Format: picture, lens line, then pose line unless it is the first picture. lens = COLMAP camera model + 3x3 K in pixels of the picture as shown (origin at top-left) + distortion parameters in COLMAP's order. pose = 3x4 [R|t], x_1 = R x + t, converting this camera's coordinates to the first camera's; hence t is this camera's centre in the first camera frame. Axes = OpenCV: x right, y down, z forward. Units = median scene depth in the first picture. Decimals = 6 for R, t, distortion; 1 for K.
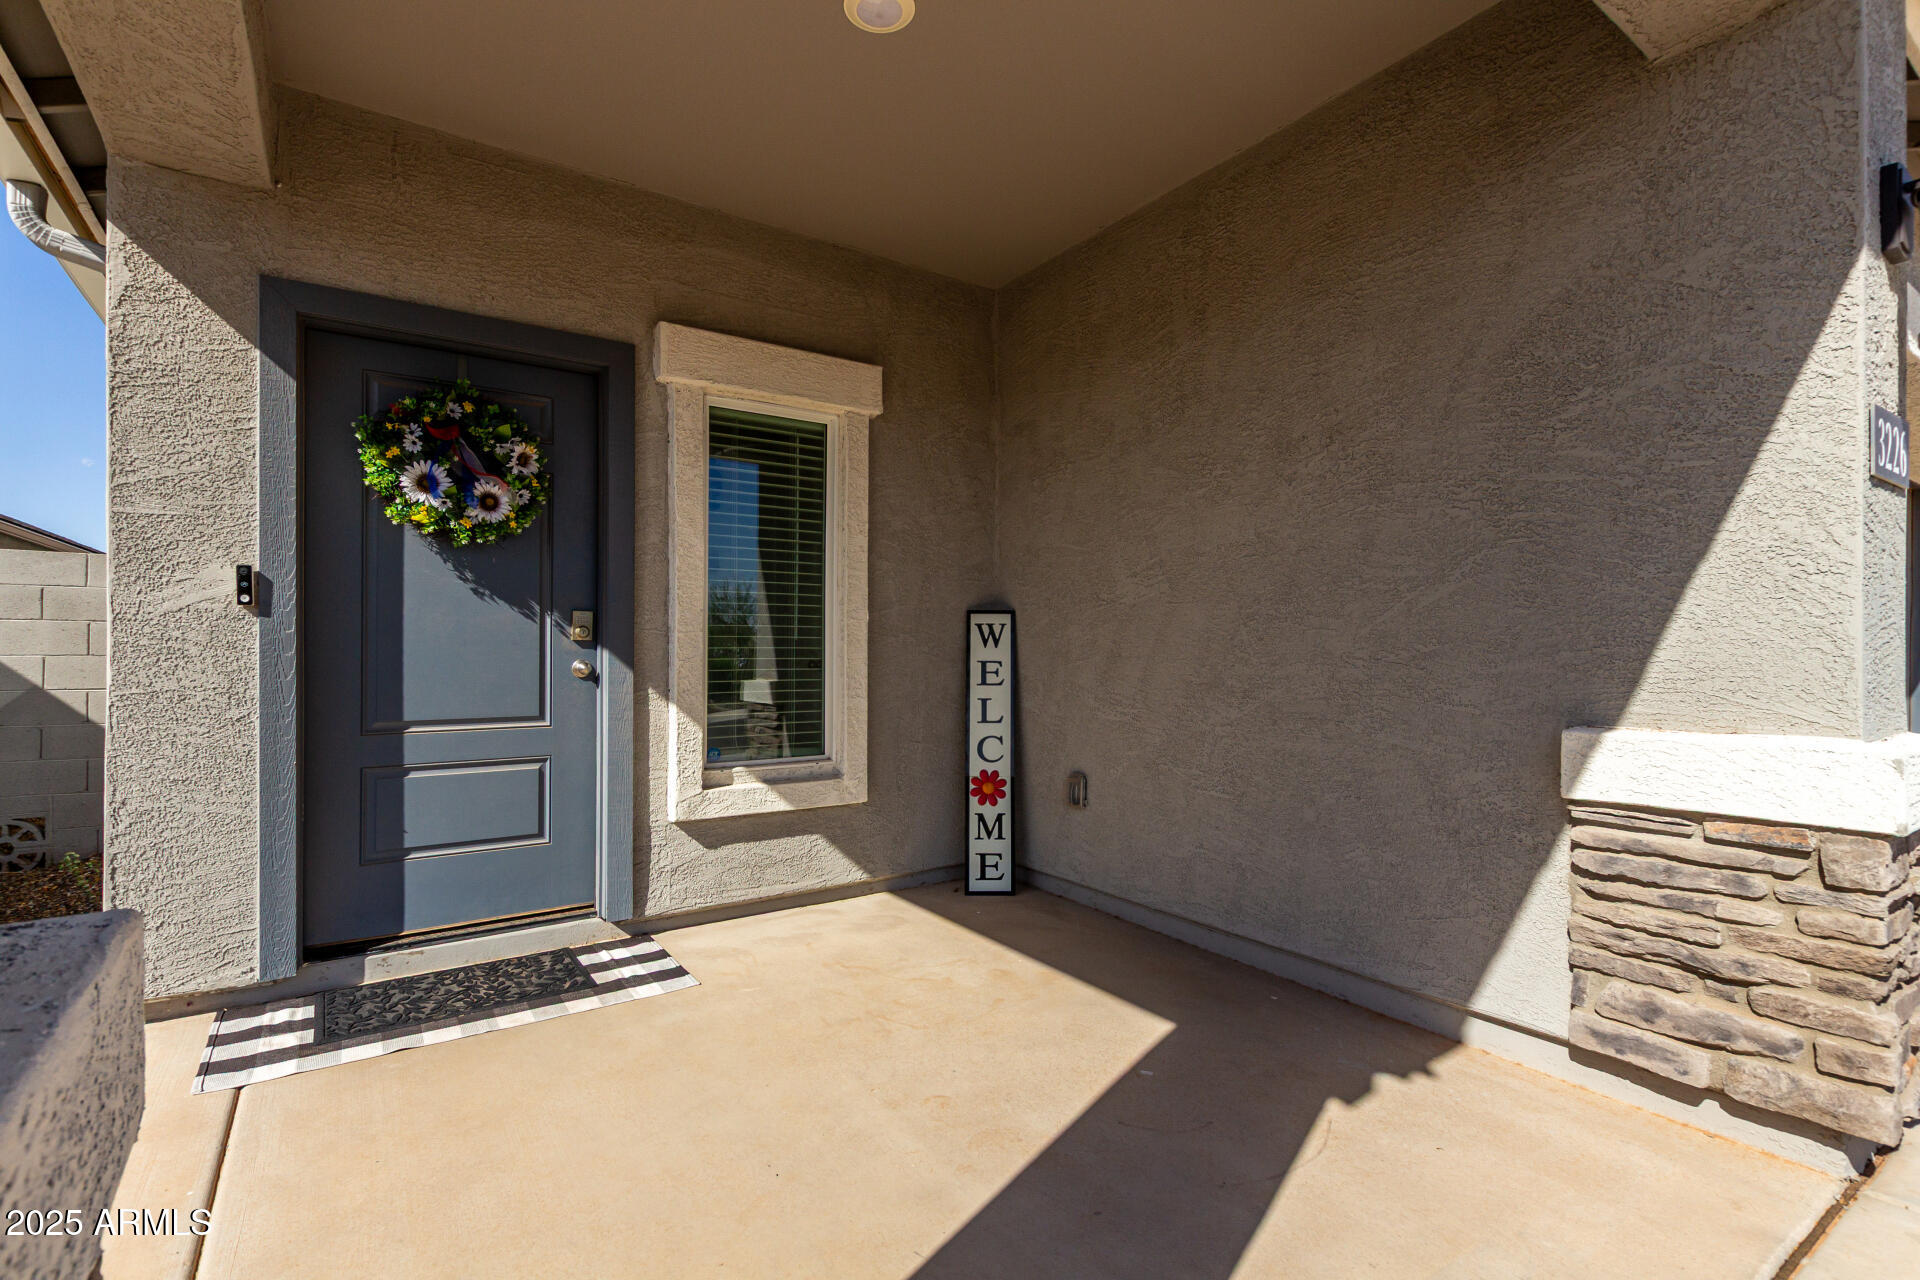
lens RADIAL K [[912.1, 0, 961.2], [0, 912.1, 653.5], [0, 0, 1]] dist [0.008489, -0.000291]
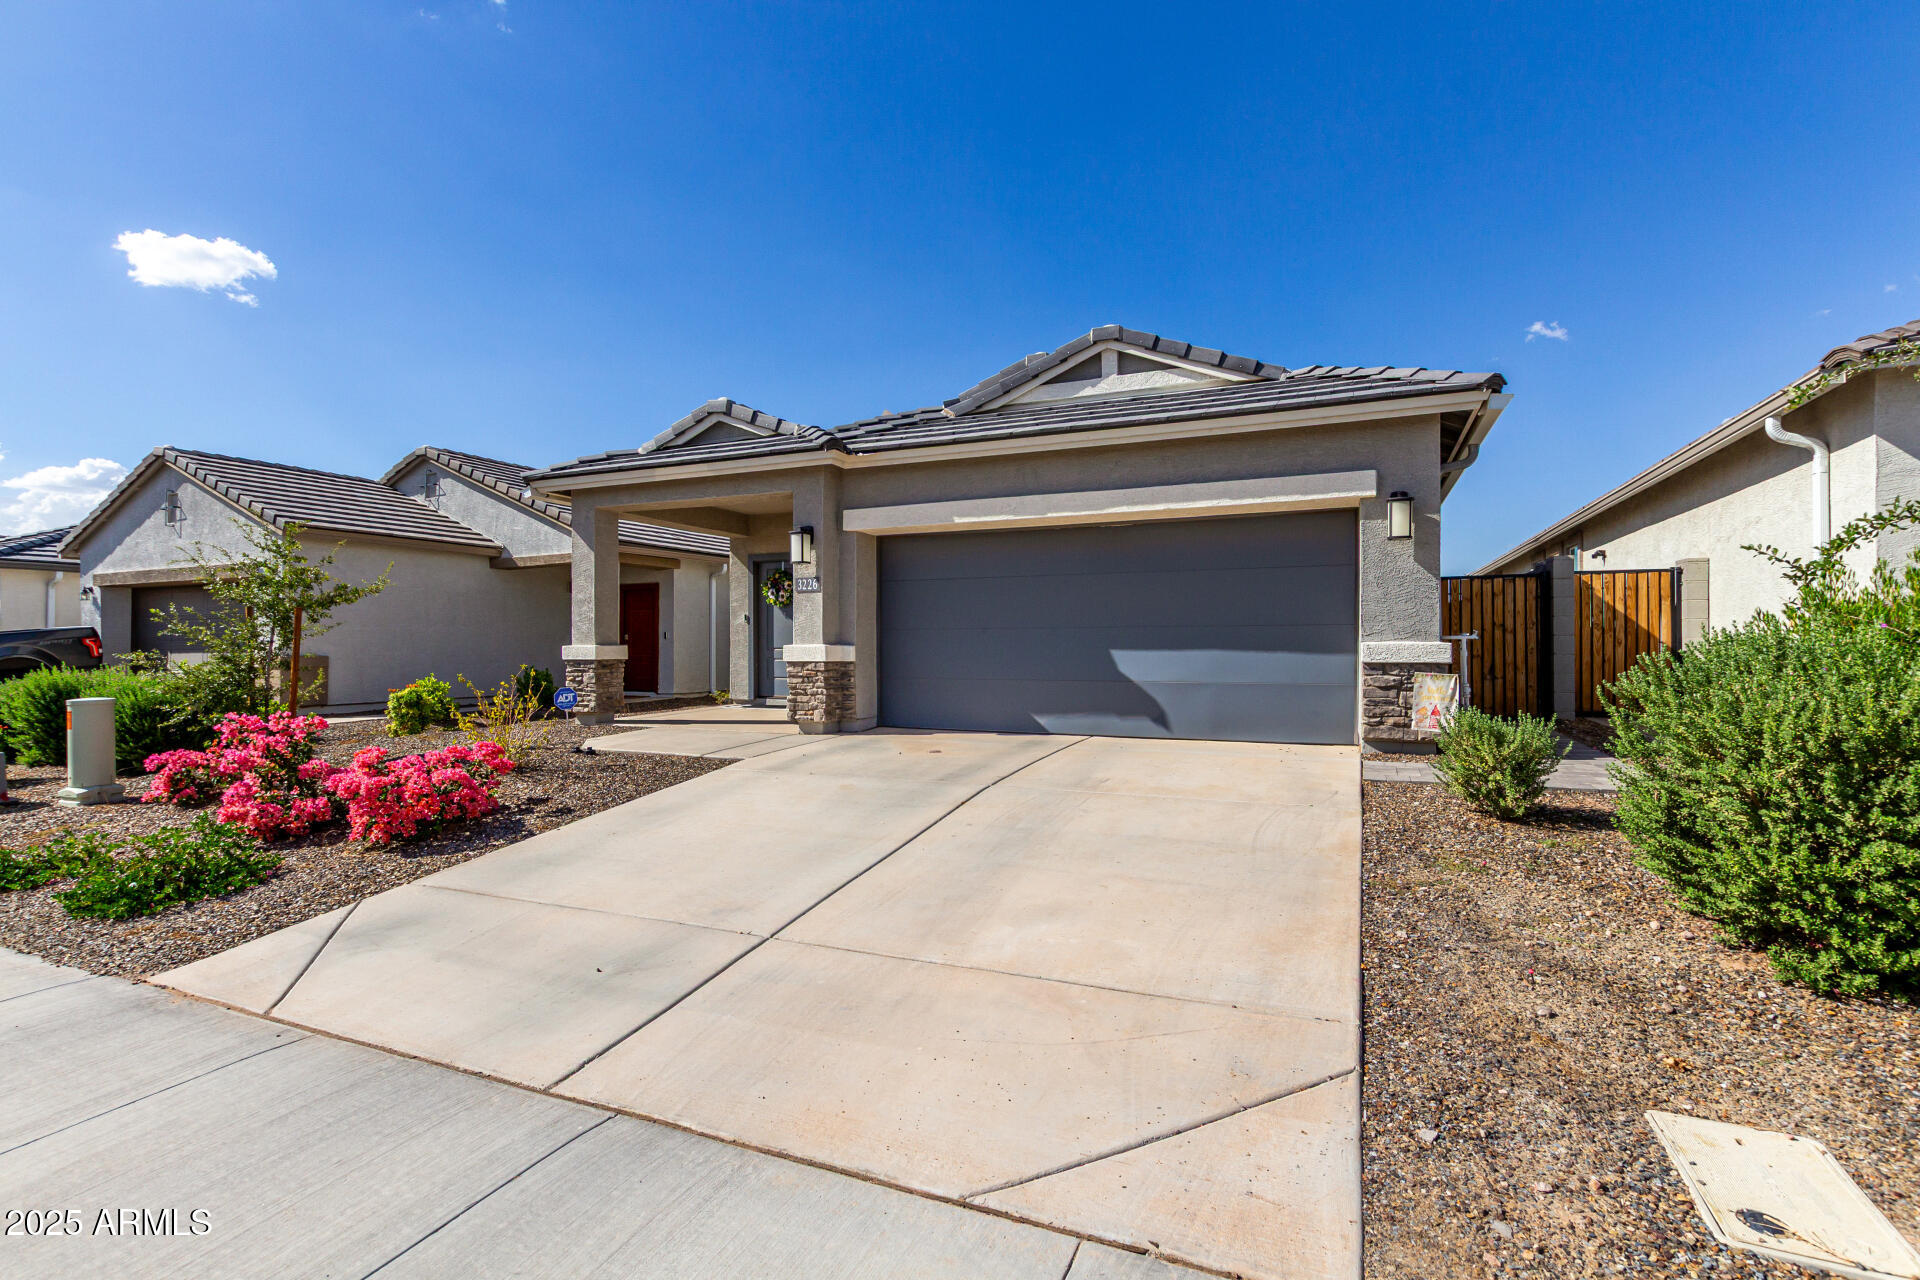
lens RADIAL K [[884.5, 0, 947.9], [0, 884.5, 641.4], [0, 0, 1]] dist [0.018160, -0.007268]
pose [[0.526474, -0.006219, -0.850169, 2.994111], [0.001388, 0.999978, -0.006455, 0.064215], [0.850190, 0.002219, 0.526471, -0.454761]]
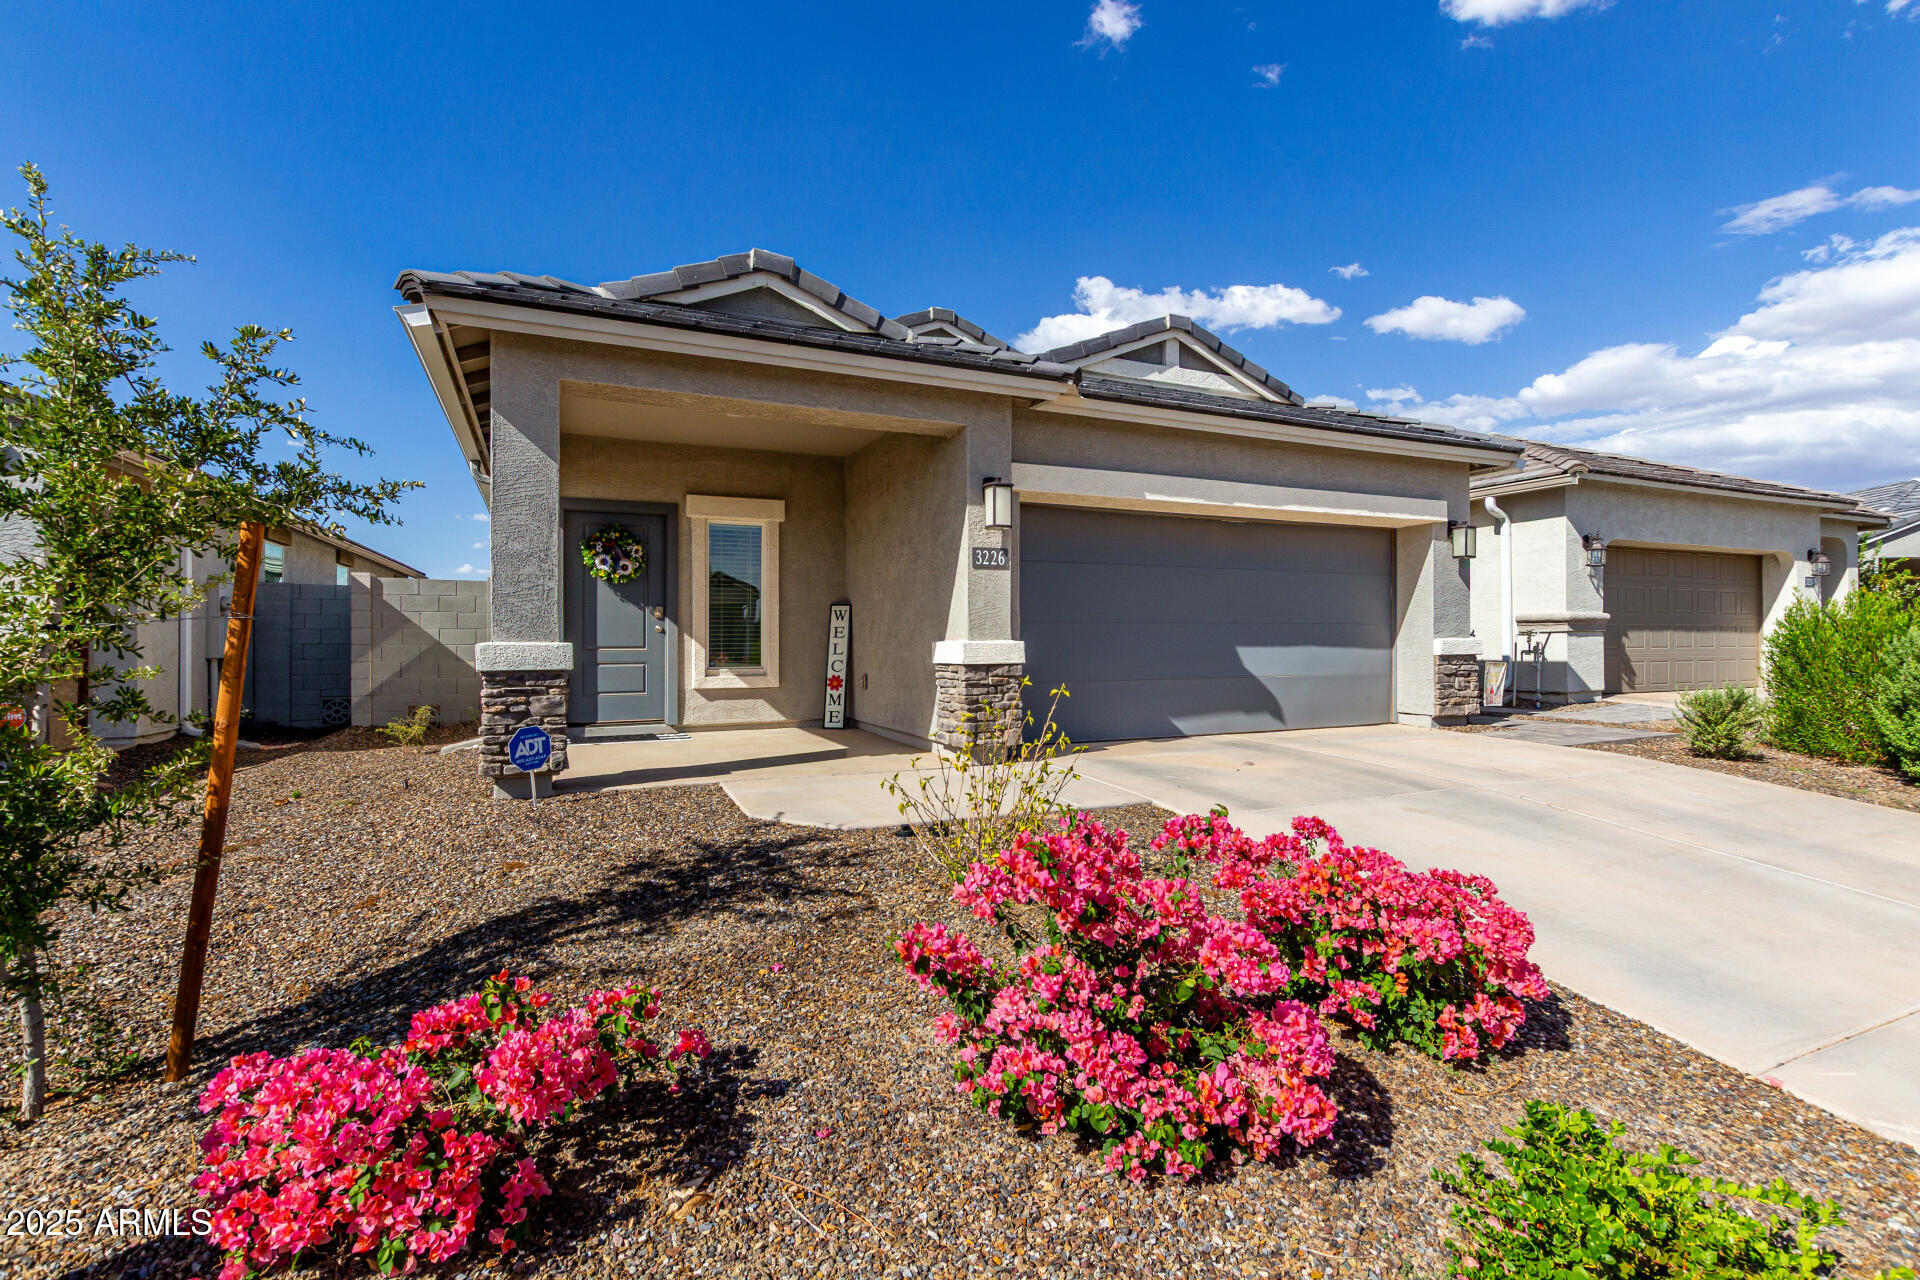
lens RADIAL K [[884.5, 0, 947.9], [0, 884.5, 641.4], [0, 0, 1]] dist [0.018160, -0.007268]
pose [[0.986004, -0.005370, -0.166638, 0.788494], [0.004741, 0.999980, -0.004168, 0.065045], [0.166657, 0.003320, 0.986009, -1.307249]]
